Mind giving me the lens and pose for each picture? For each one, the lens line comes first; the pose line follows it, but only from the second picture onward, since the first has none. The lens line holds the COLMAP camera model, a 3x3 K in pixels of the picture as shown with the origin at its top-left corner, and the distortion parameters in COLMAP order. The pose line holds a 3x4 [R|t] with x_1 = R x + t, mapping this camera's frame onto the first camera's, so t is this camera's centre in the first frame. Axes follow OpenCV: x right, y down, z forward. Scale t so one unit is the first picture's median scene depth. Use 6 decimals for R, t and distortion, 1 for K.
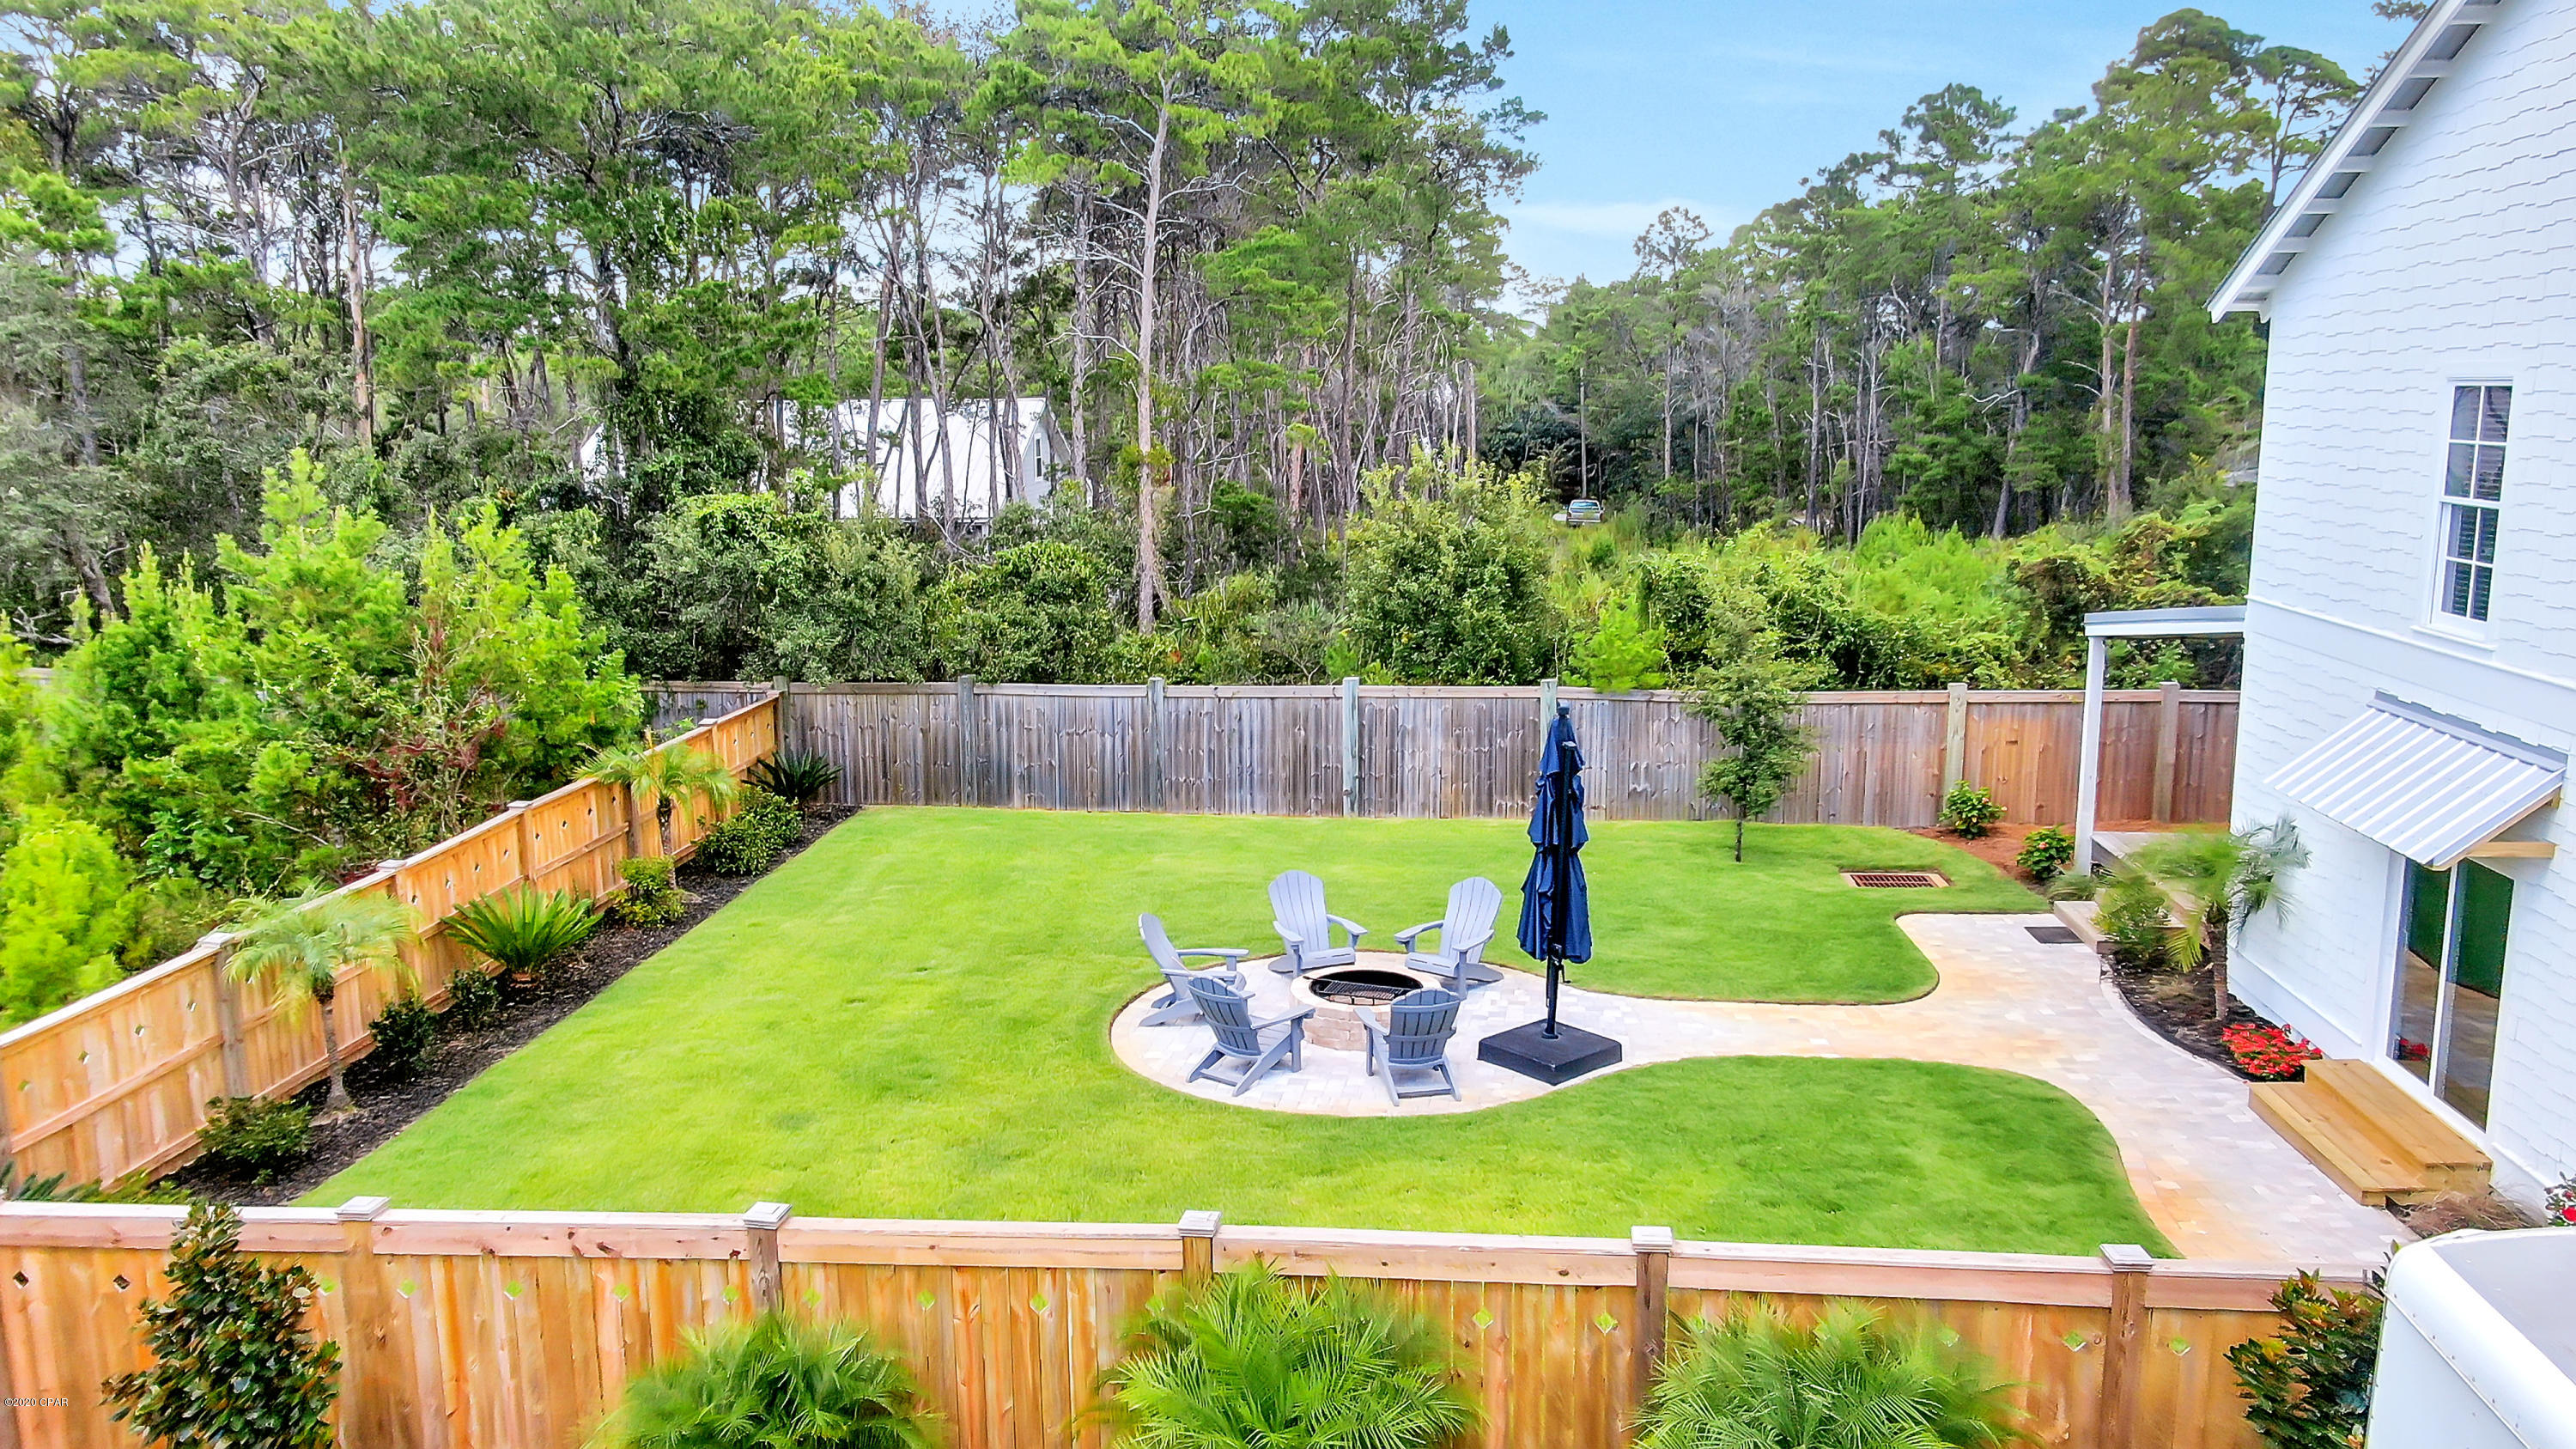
lens RADIAL K [[1878.8, 0, 1292.4], [0, 1878.8, 718.0], [0, 0, 1]] dist [-0.019577, -0.004069]
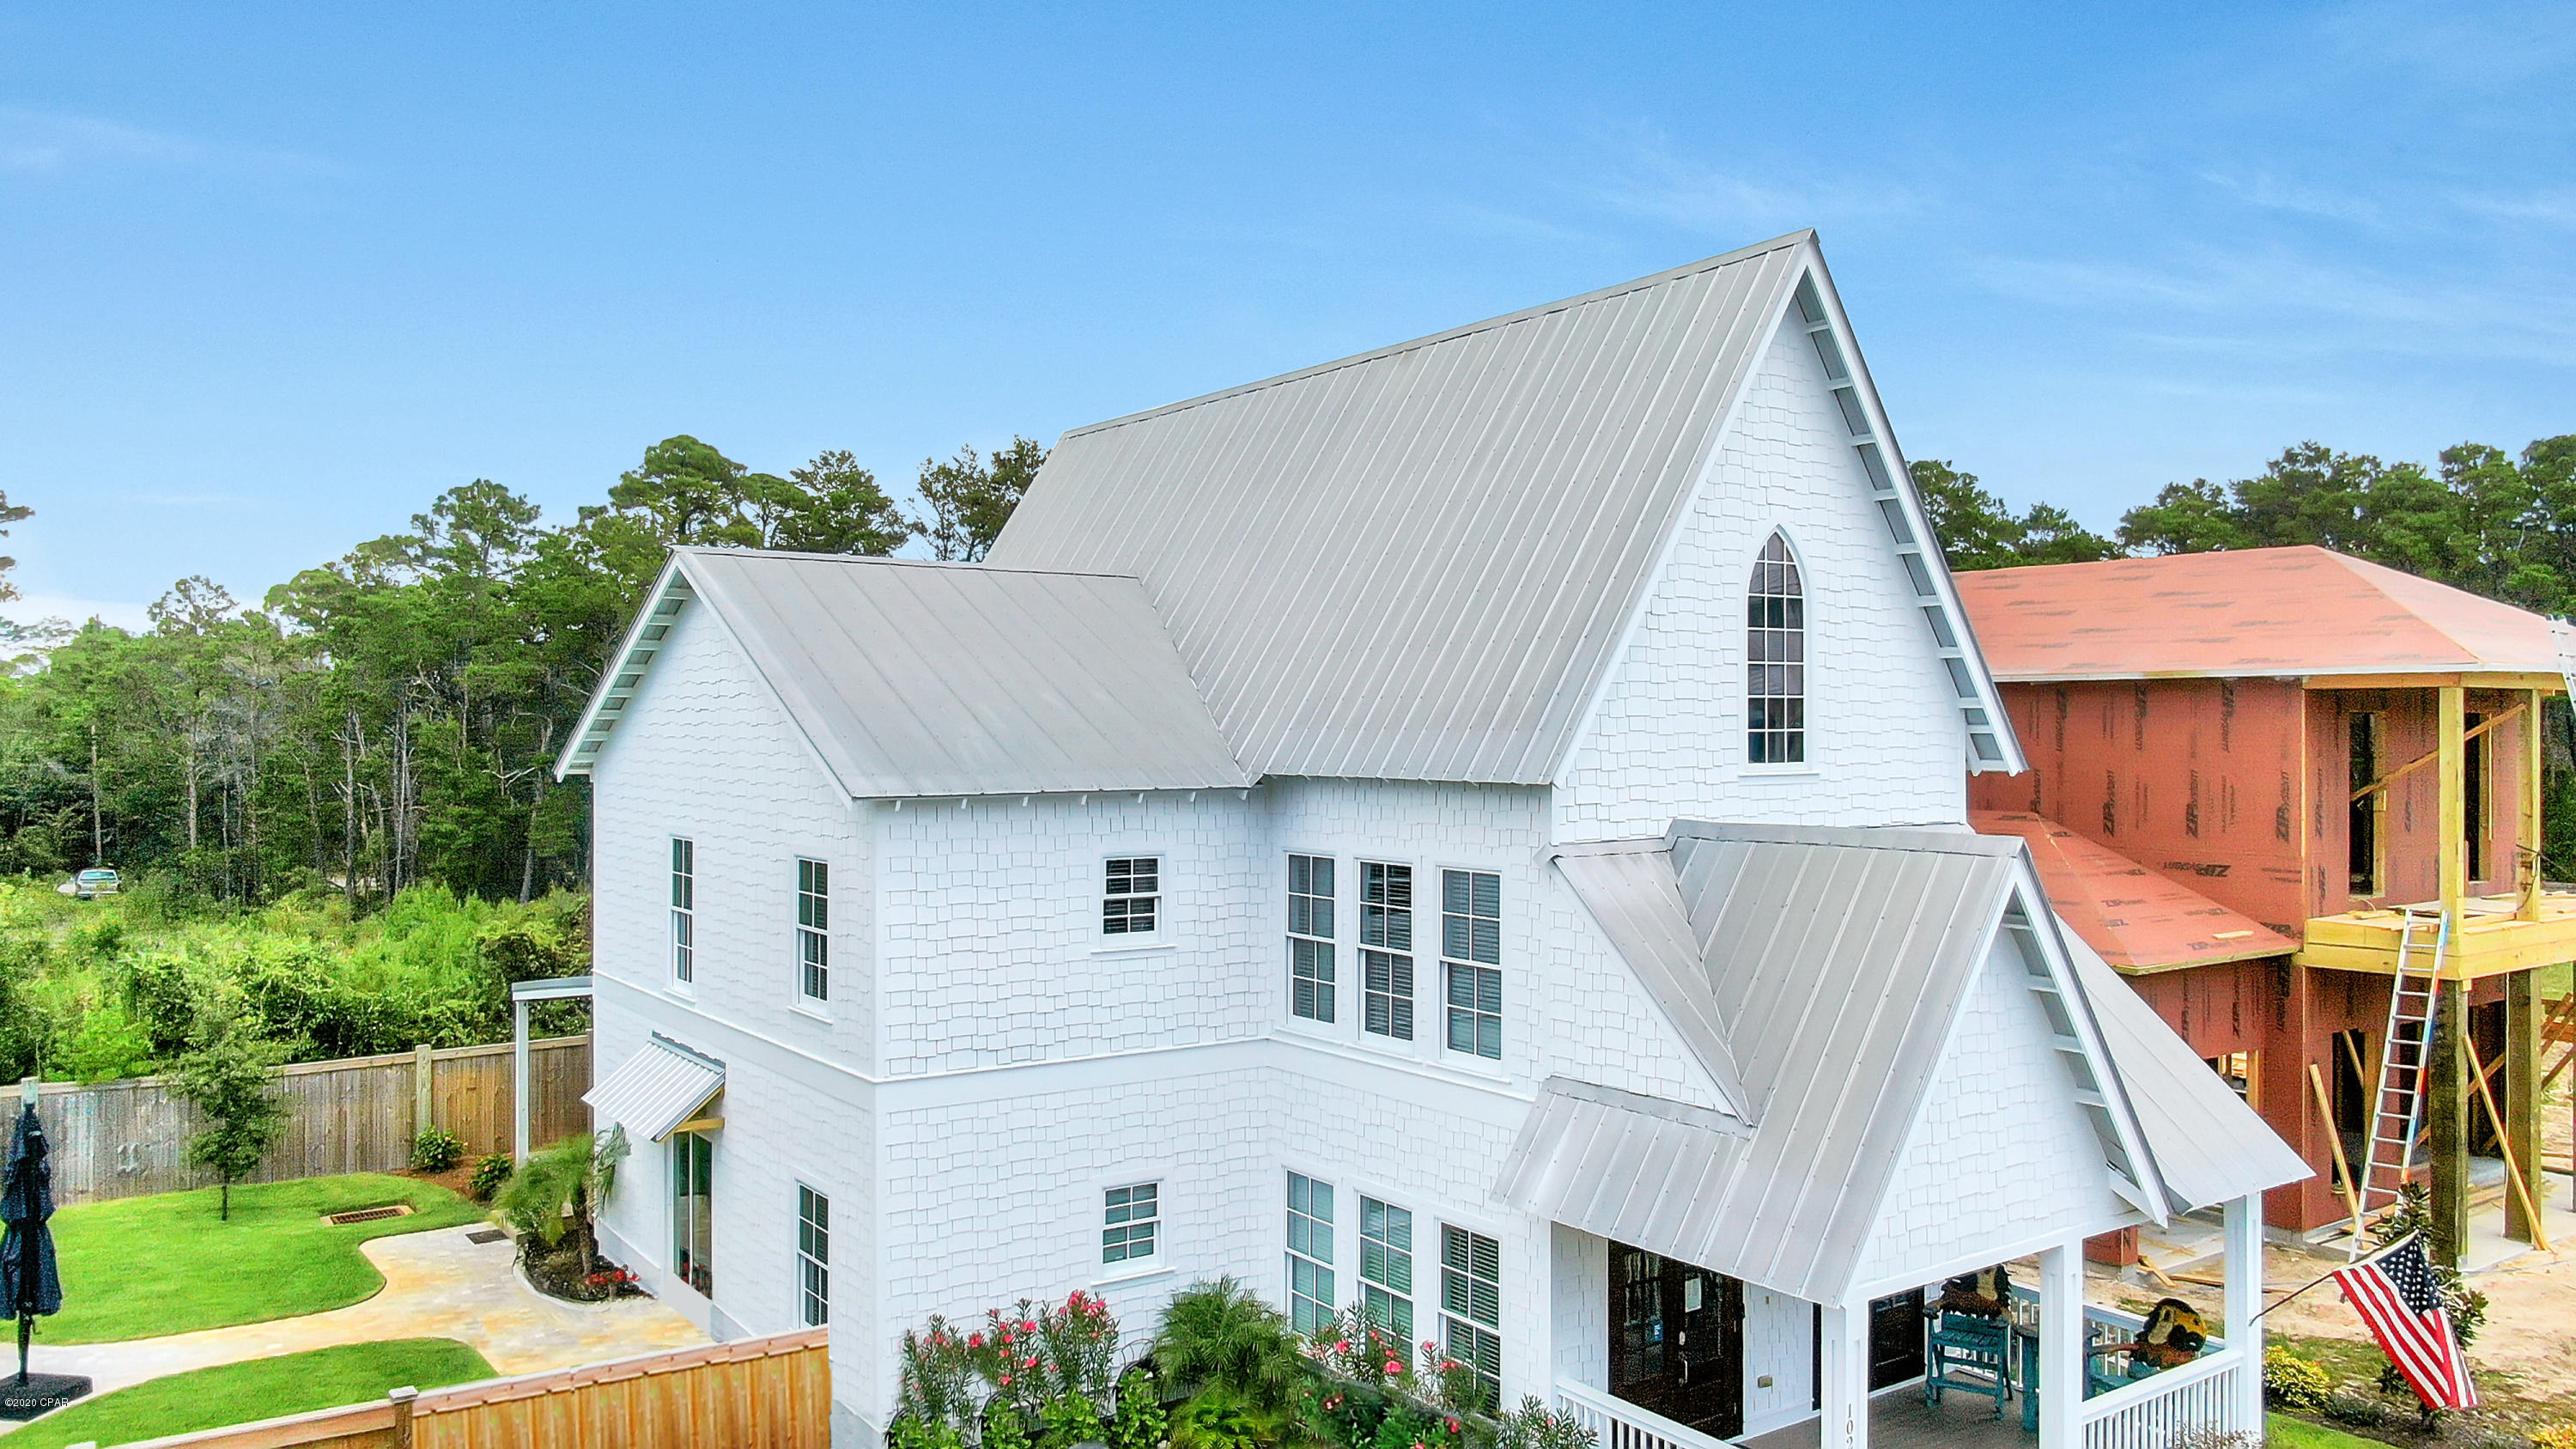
lens RADIAL K [[1878.8, 0, 1292.4], [0, 1878.8, 718.0], [0, 0, 1]] dist [-0.019577, -0.004069]
pose [[0.752653, 0.012659, 0.658296, -0.023369], [0.105762, 0.984508, -0.139854, 0.001913], [-0.649868, 0.174884, 0.739653, -0.298564]]
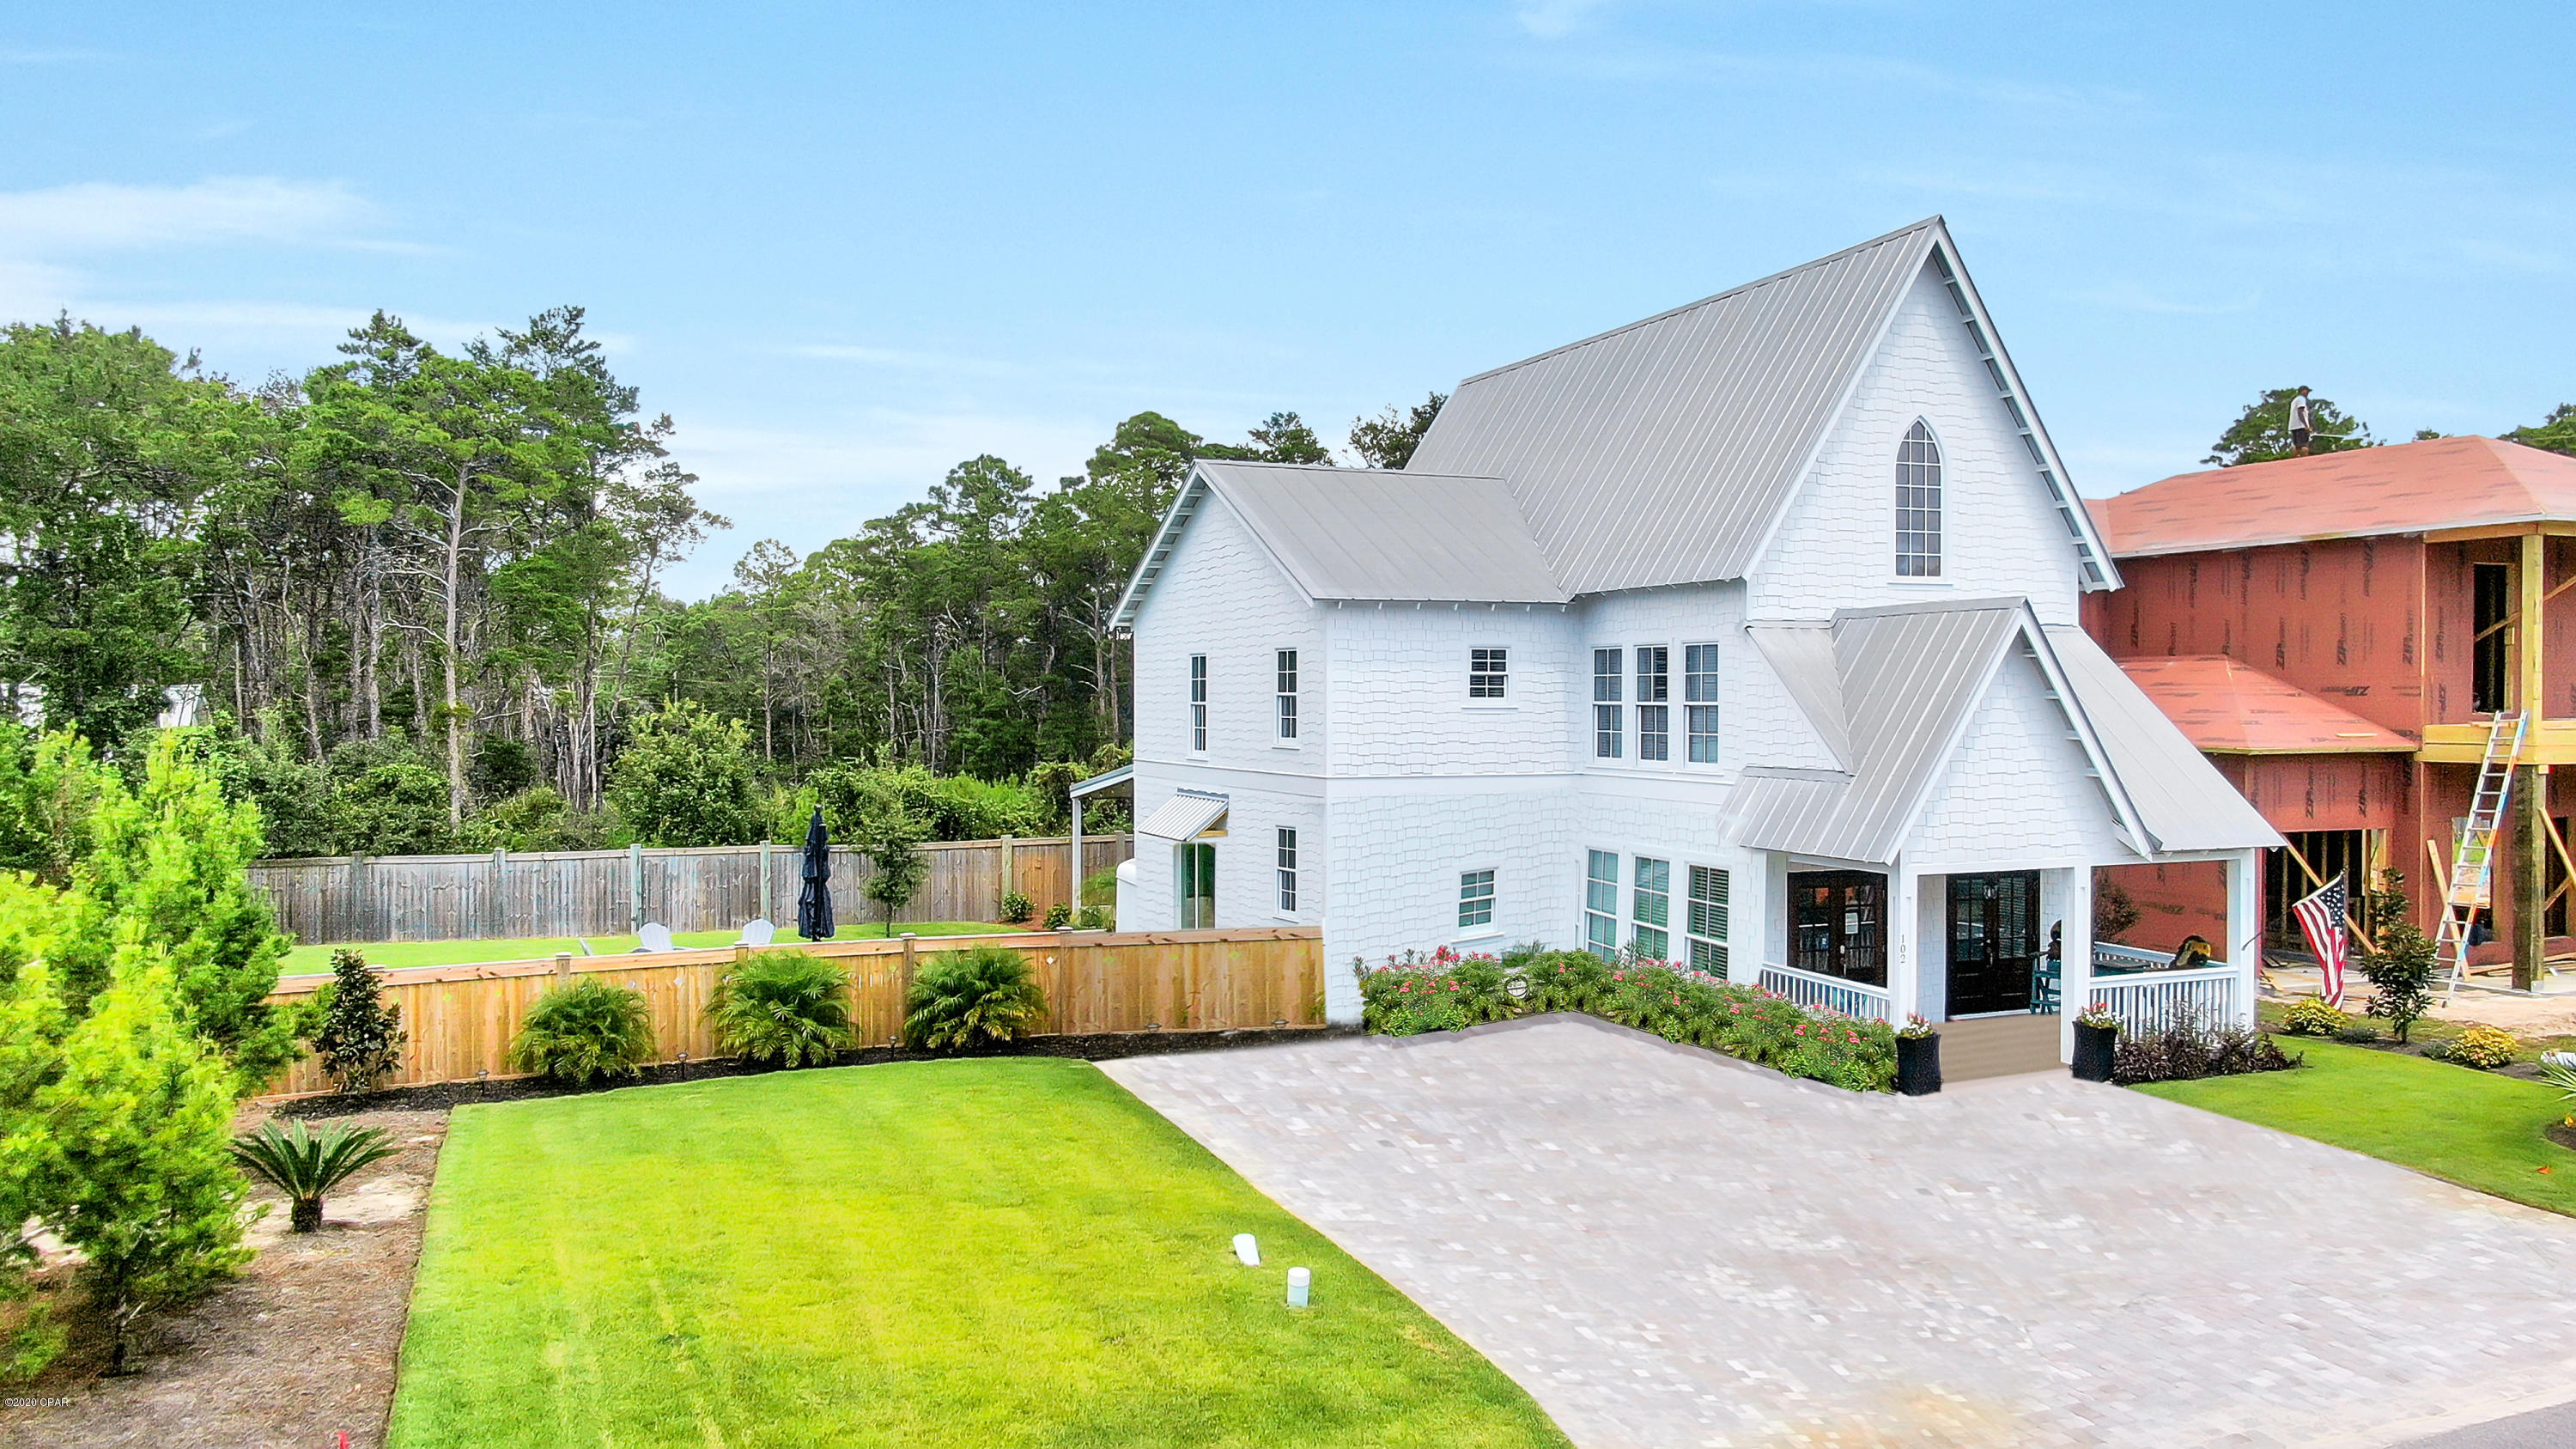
lens RADIAL K [[1878.2, 0, 1288.0], [0, 1878.2, 724.5], [0, 0, 1]] dist [-0.009117, -0.007477]
pose [[0.882724, 0.002715, 0.469884, -0.221526], [0.073269, 0.986957, -0.143345, 0.142648], [-0.464144, 0.160962, 0.871012, -0.622006]]
